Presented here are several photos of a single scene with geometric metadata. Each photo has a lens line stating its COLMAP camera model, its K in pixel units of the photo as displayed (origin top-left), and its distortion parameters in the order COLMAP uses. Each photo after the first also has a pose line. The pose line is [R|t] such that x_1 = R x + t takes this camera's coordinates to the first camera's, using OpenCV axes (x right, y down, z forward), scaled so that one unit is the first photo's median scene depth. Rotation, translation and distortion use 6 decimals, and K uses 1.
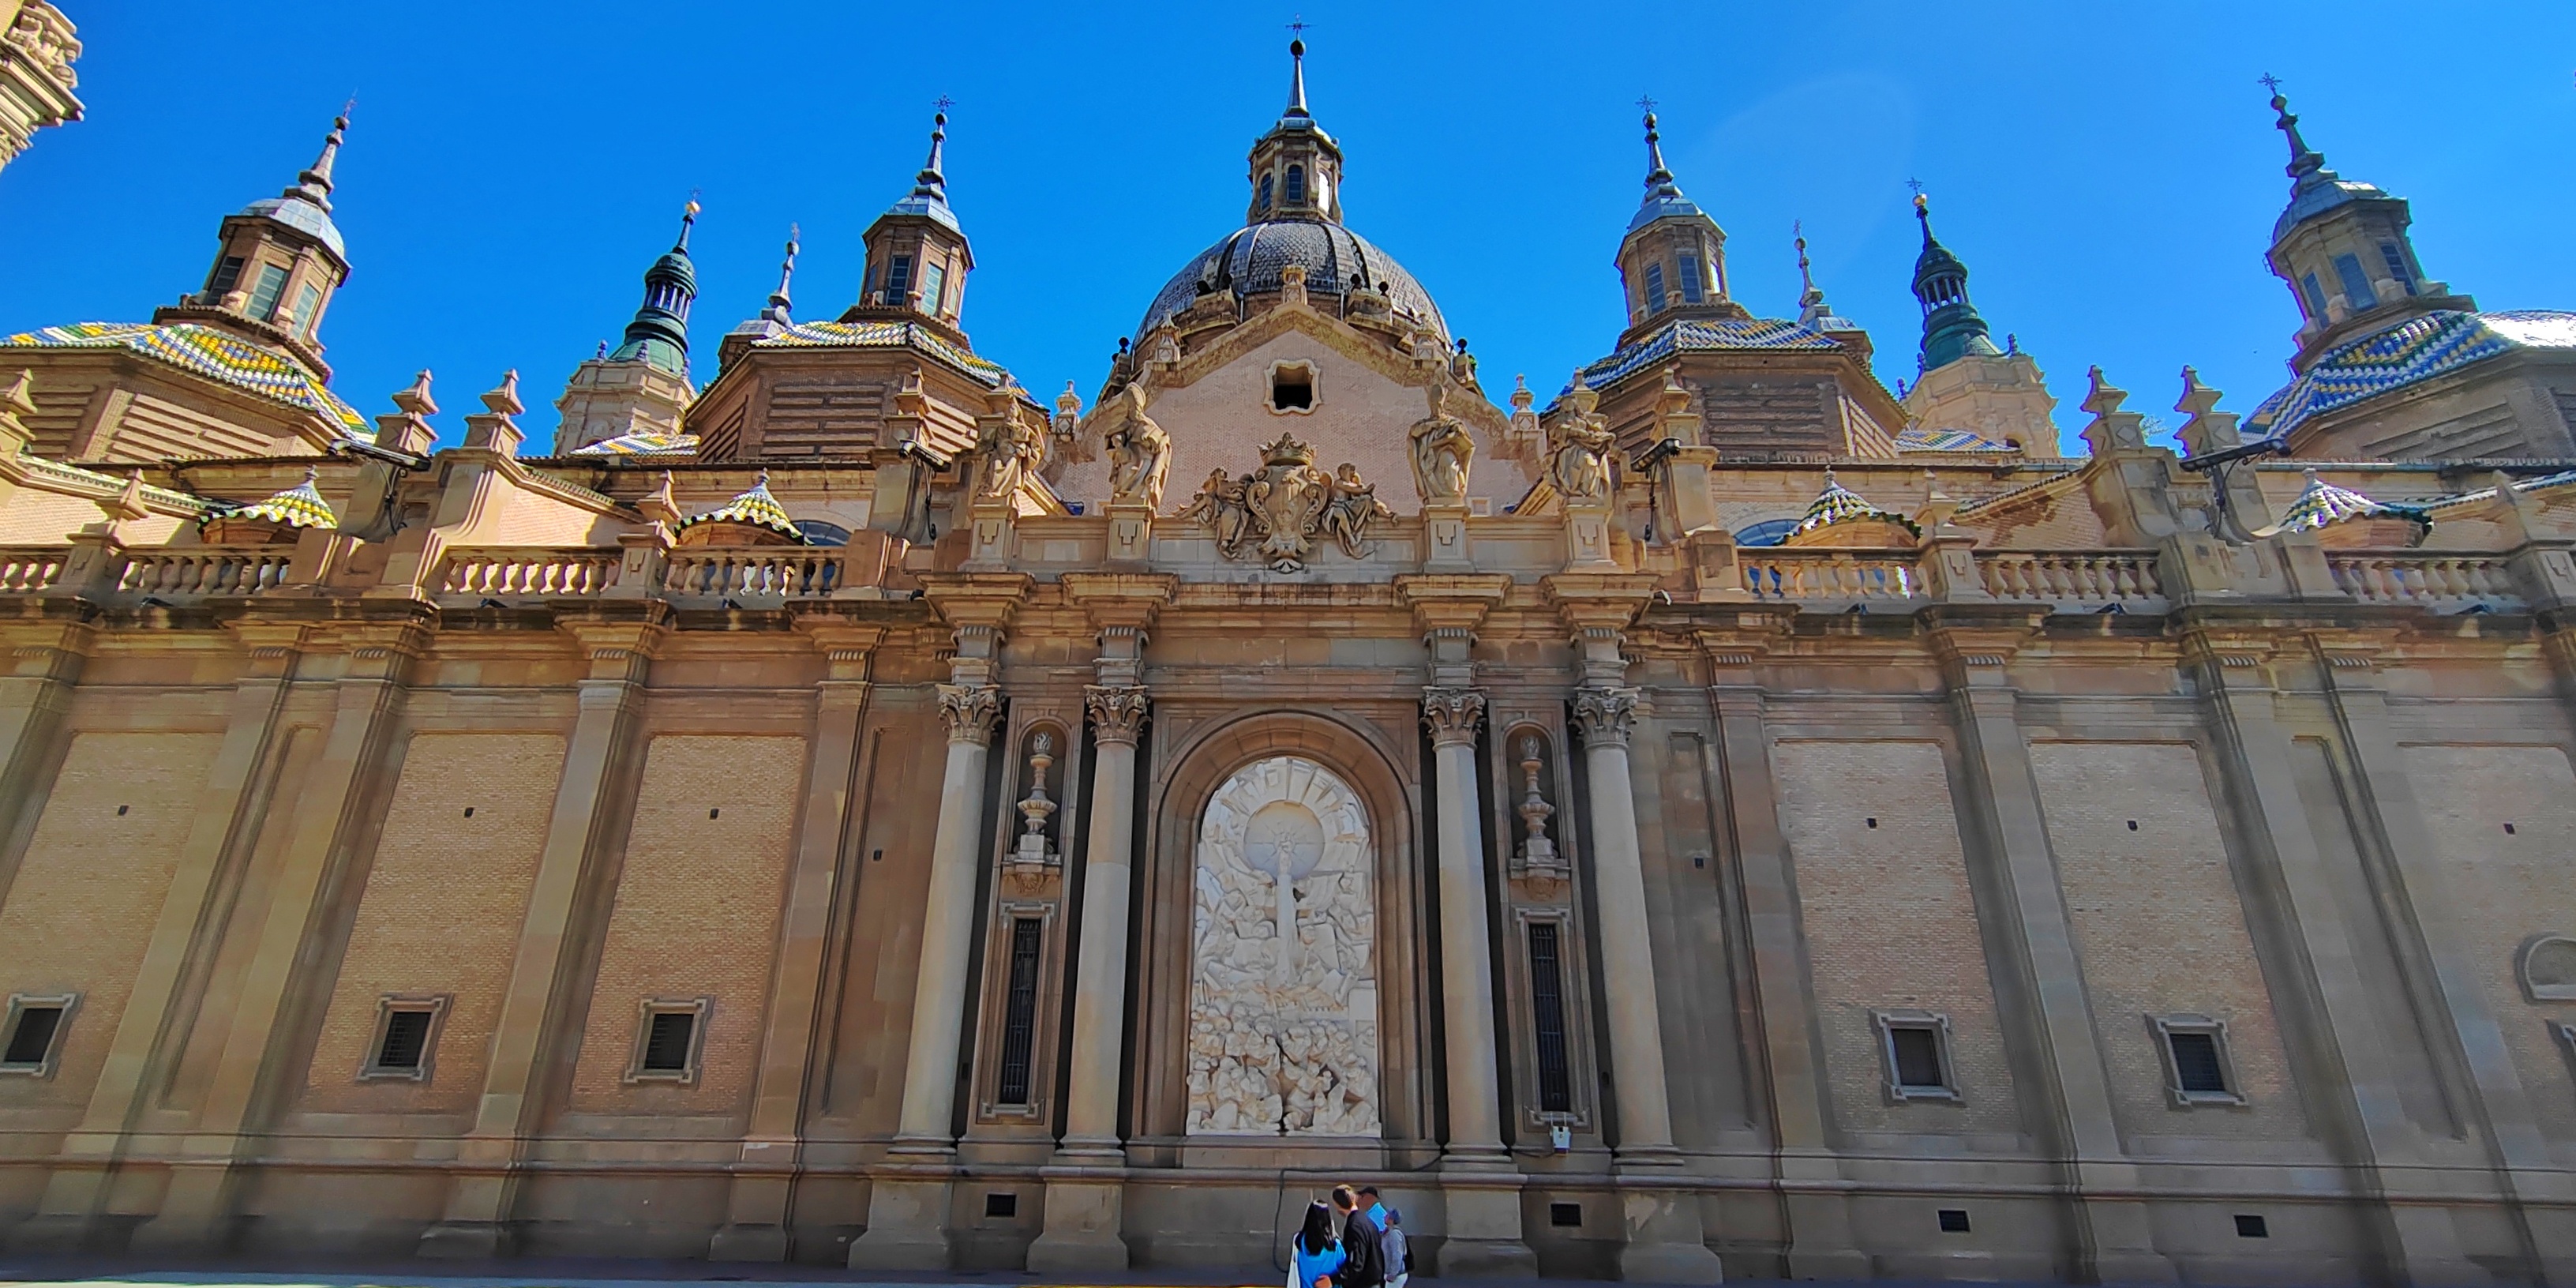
lens RADIAL K [[1240.2, 0, 1271.1], [0, 1240.2, 648.7], [0, 0, 1]] dist [0.008467, -0.004009]
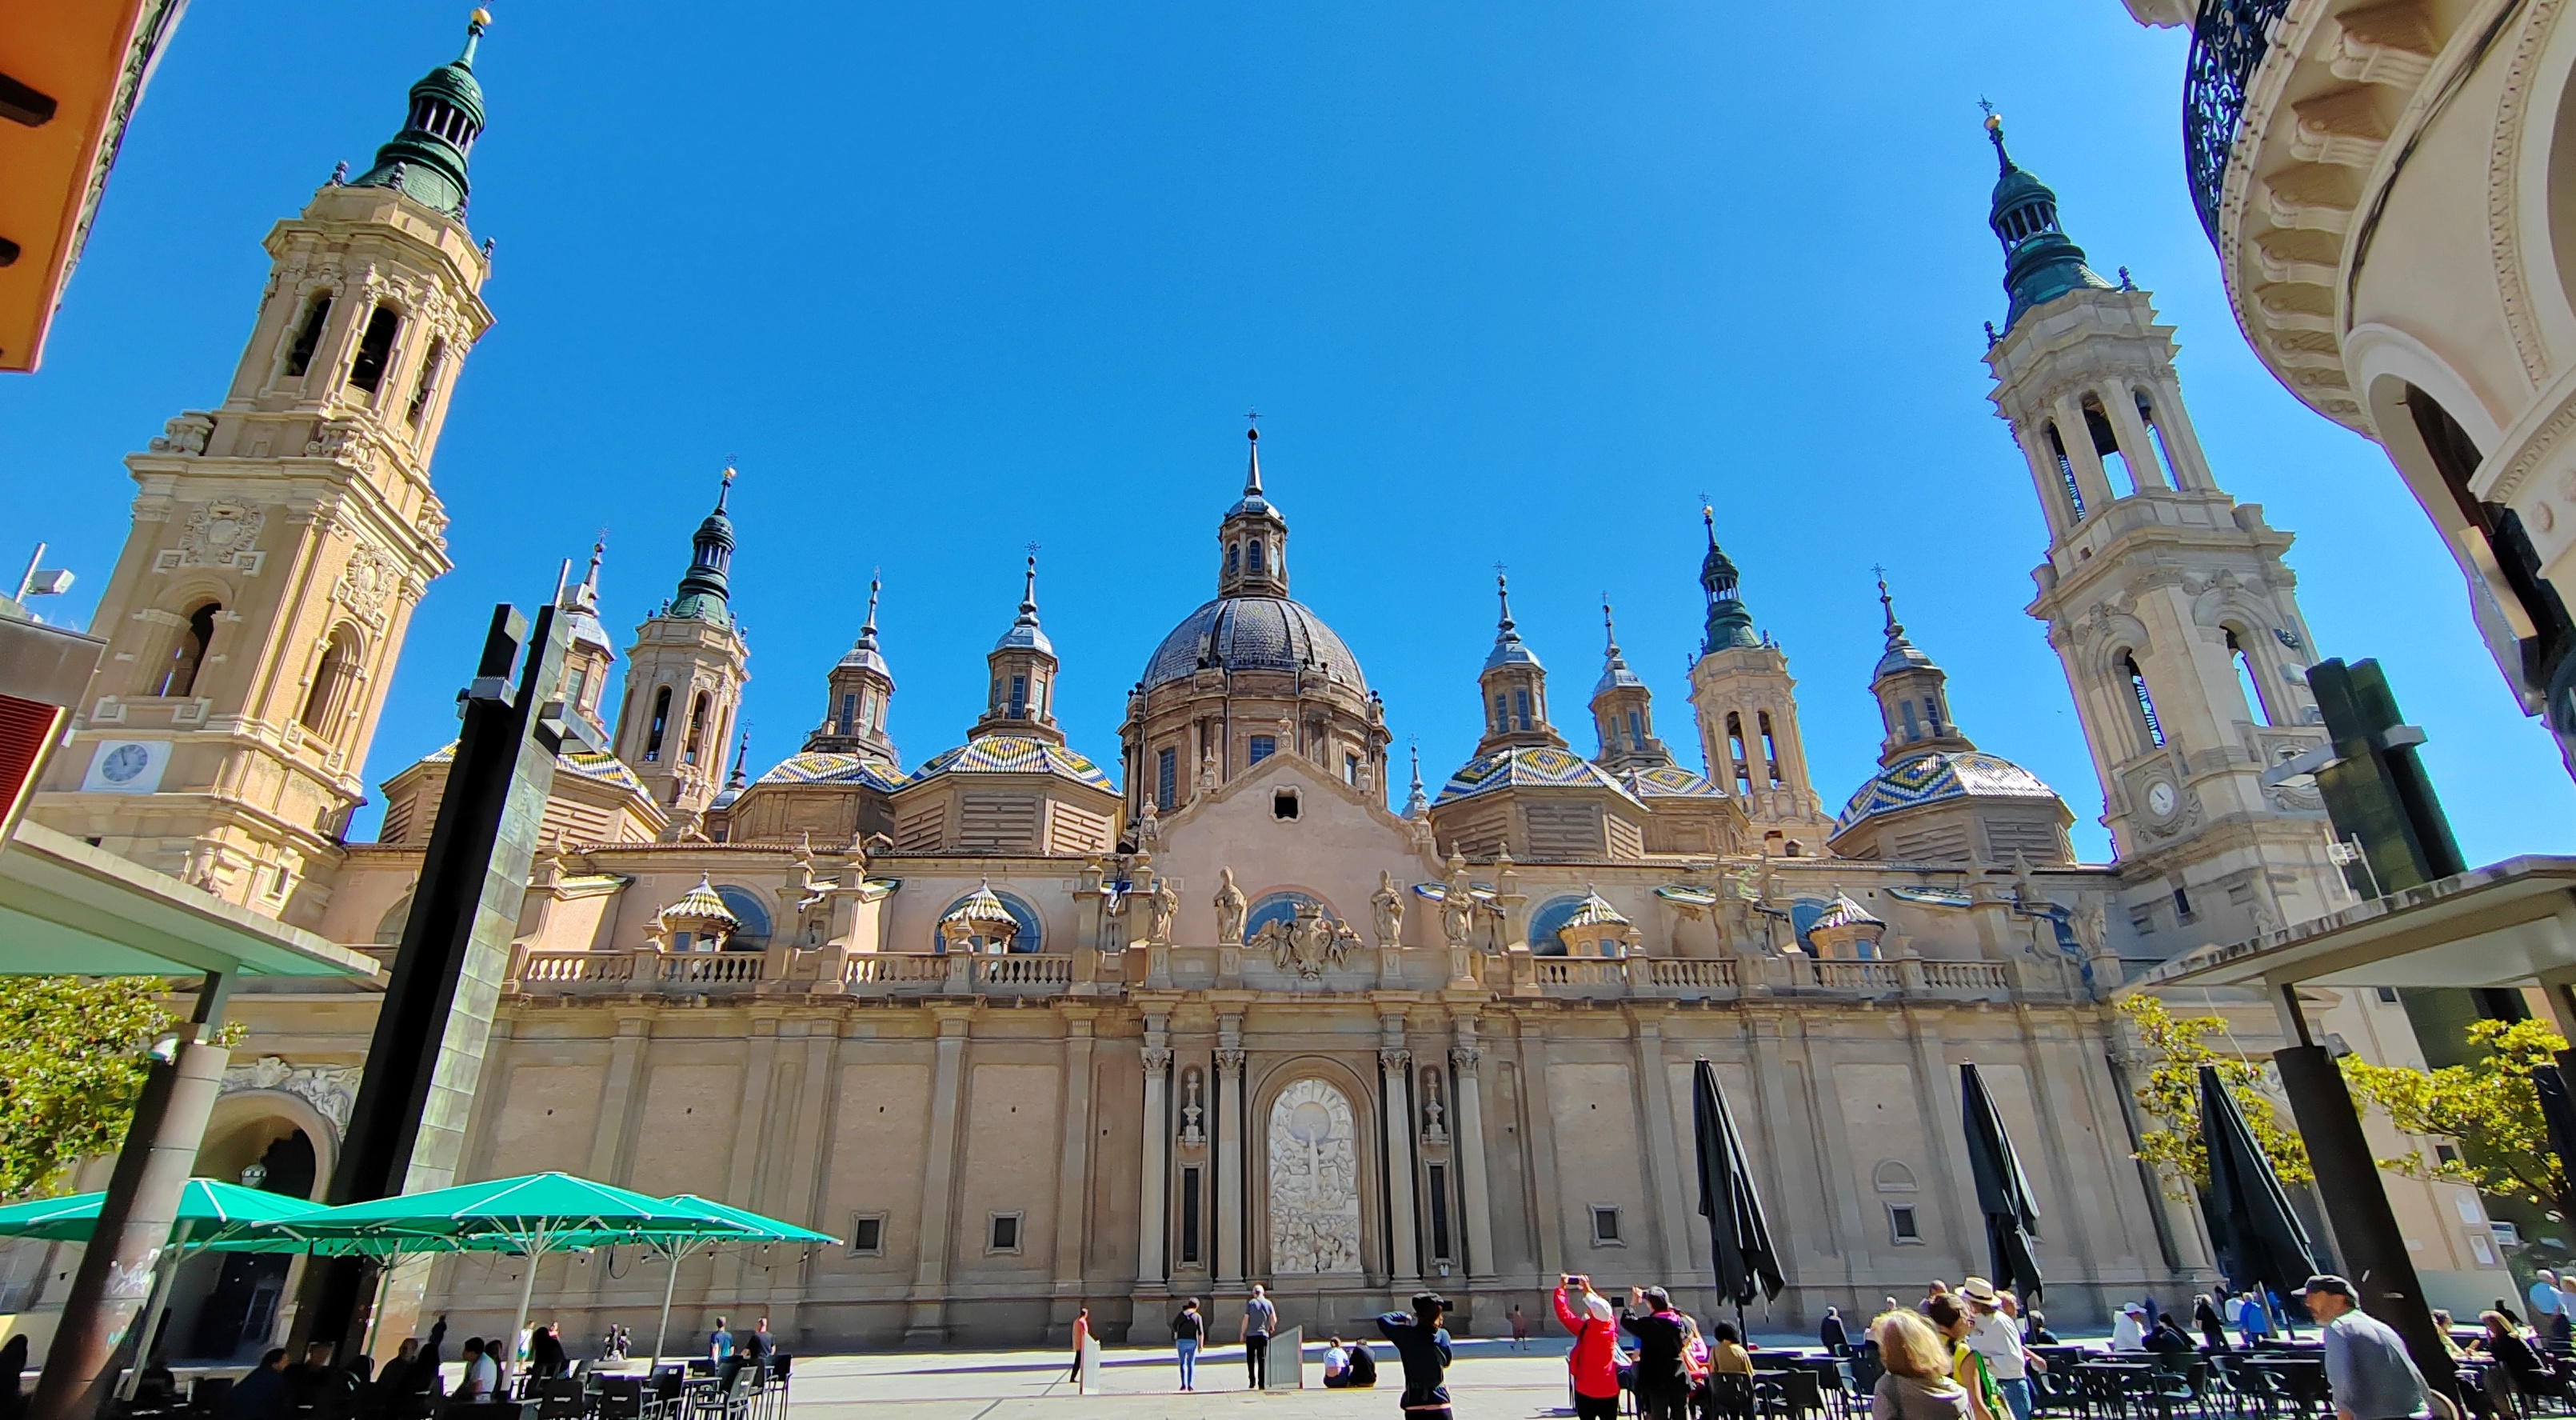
lens RADIAL K [[1241.3, 0, 1287.9], [0, 1241.3, 694.2], [0, 0, 1]] dist [-0.004048, 0.001506]
pose [[0.992974, 0.023032, 0.116072, -0.261655], [-0.019128, 0.999217, -0.034635, -0.444809], [-0.116779, 0.032171, 0.992637, -0.964462]]
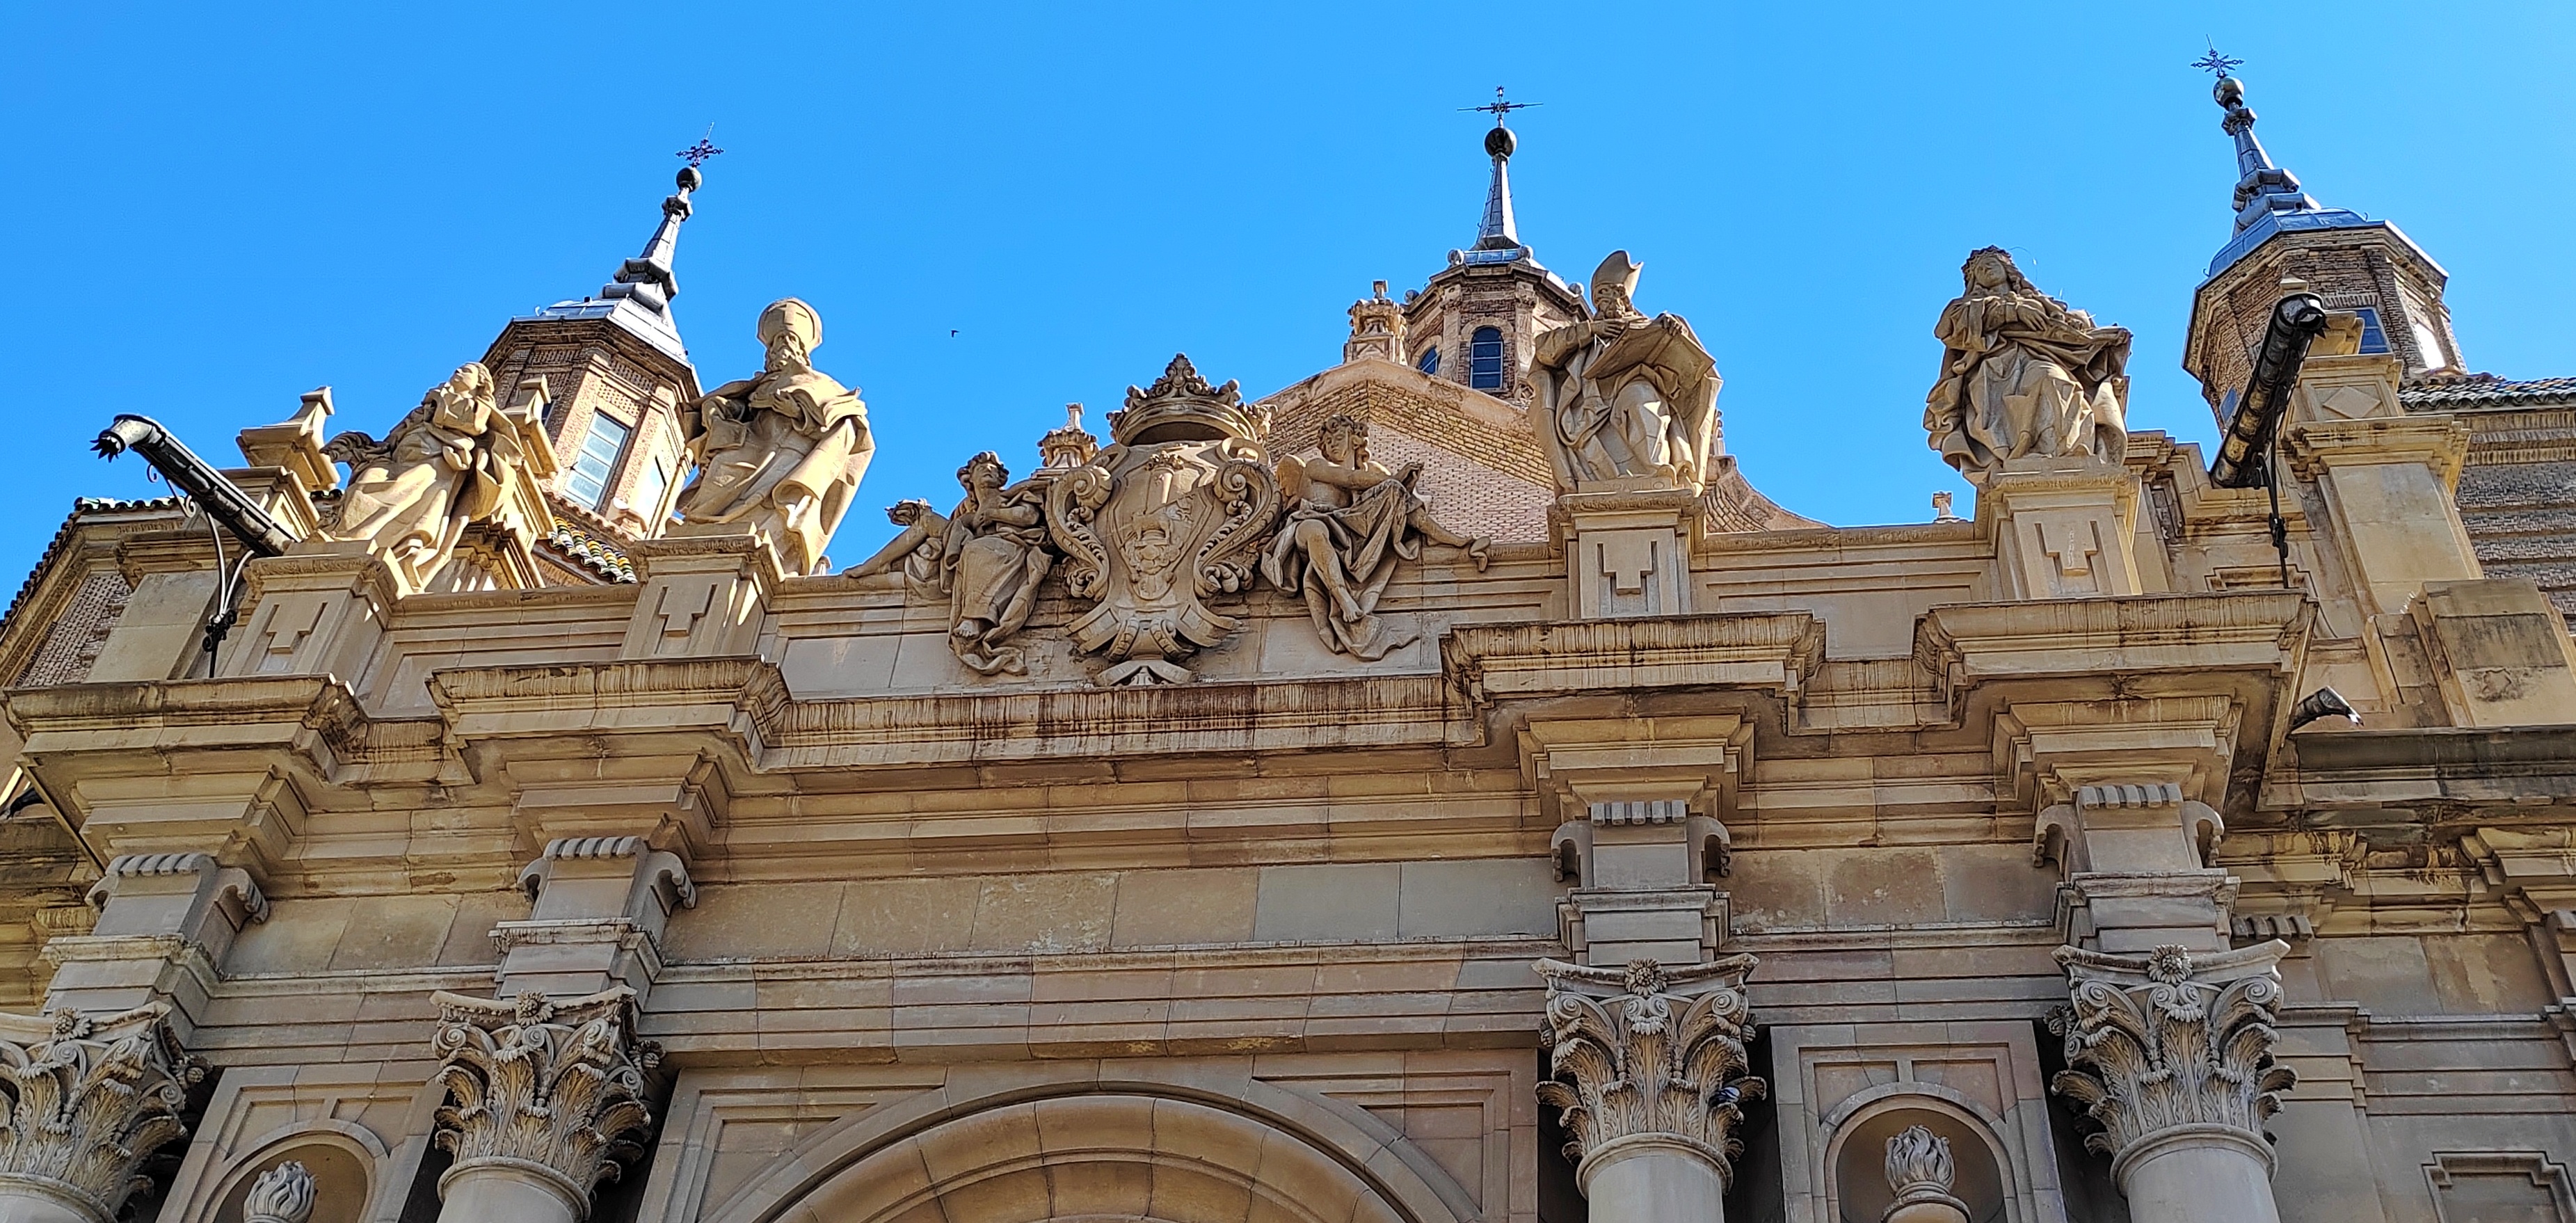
lens RADIAL K [[2555.5, 0, 1356.8], [0, 2555.5, 566.7], [0, 0, 1]] dist [0.033295, 0.000000]
pose [[0.995609, -0.039430, -0.084903, 0.126435], [0.004030, 0.924178, -0.381940, 0.163941], [0.093525, 0.379921, 0.920279, 0.368981]]
